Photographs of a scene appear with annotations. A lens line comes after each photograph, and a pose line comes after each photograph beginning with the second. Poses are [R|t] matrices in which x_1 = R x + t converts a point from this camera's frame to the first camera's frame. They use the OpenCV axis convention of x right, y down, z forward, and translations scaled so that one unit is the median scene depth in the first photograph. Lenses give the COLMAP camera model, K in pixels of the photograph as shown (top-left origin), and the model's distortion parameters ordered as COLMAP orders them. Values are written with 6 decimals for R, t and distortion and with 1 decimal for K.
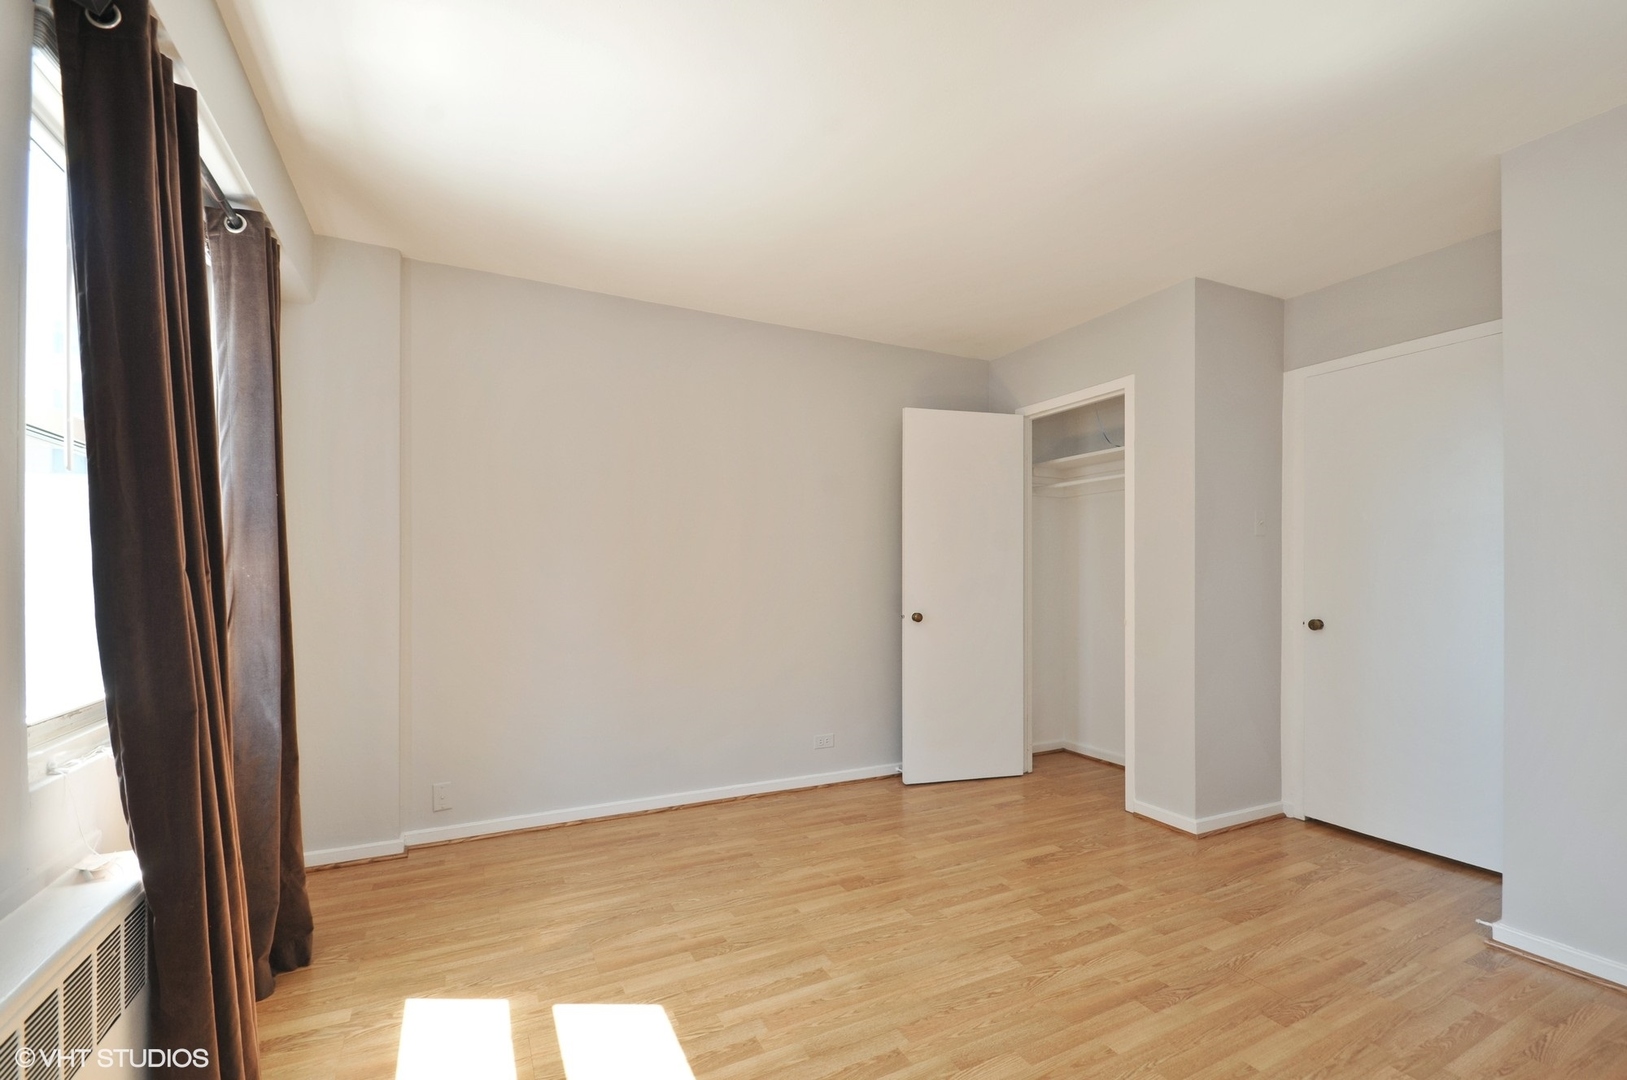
lens RADIAL K [[705.8, 0, 815.0], [0, 705.8, 550.4], [0, 0, 1]] dist [0.002138, -0.000432]
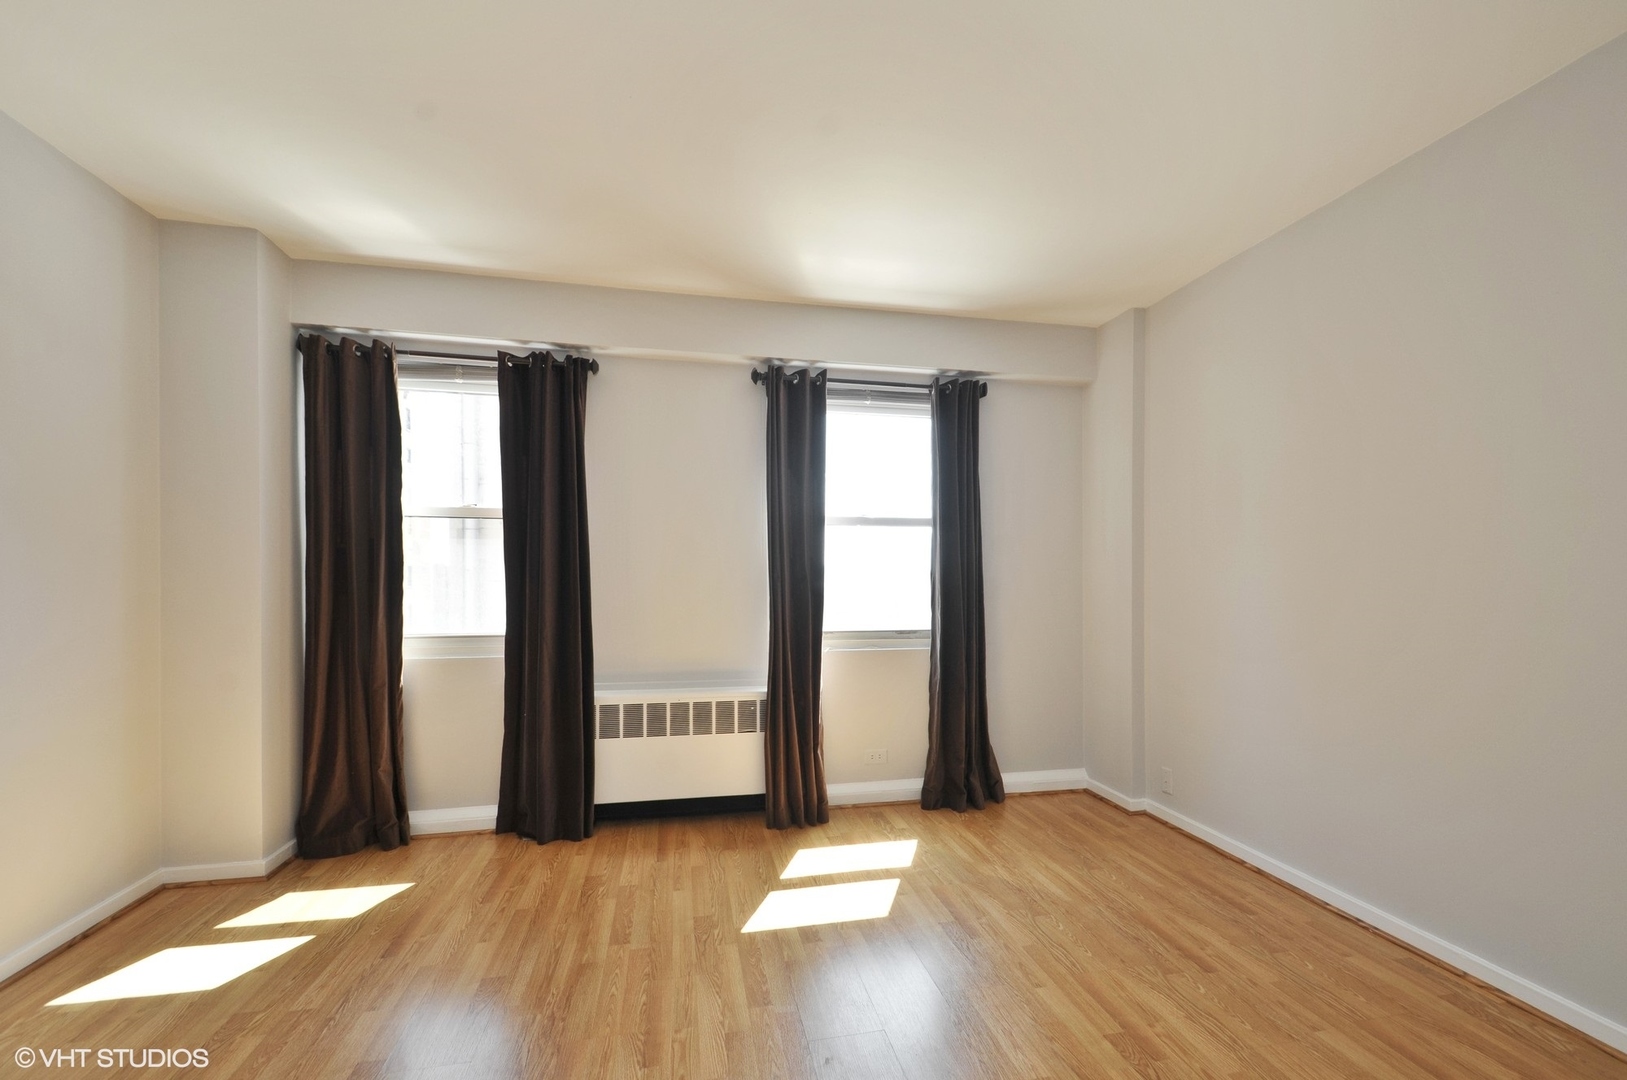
lens RADIAL K [[705.8, 0, 824.1], [0, 705.8, 575.6], [0, 0, 1]] dist [0.002138, -0.000432]
pose [[-0.263414, -0.003830, -0.964675, 0.718211], [0.033390, 0.999357, -0.013086, 0.032322], [0.964105, -0.035658, -0.263116, 0.856057]]
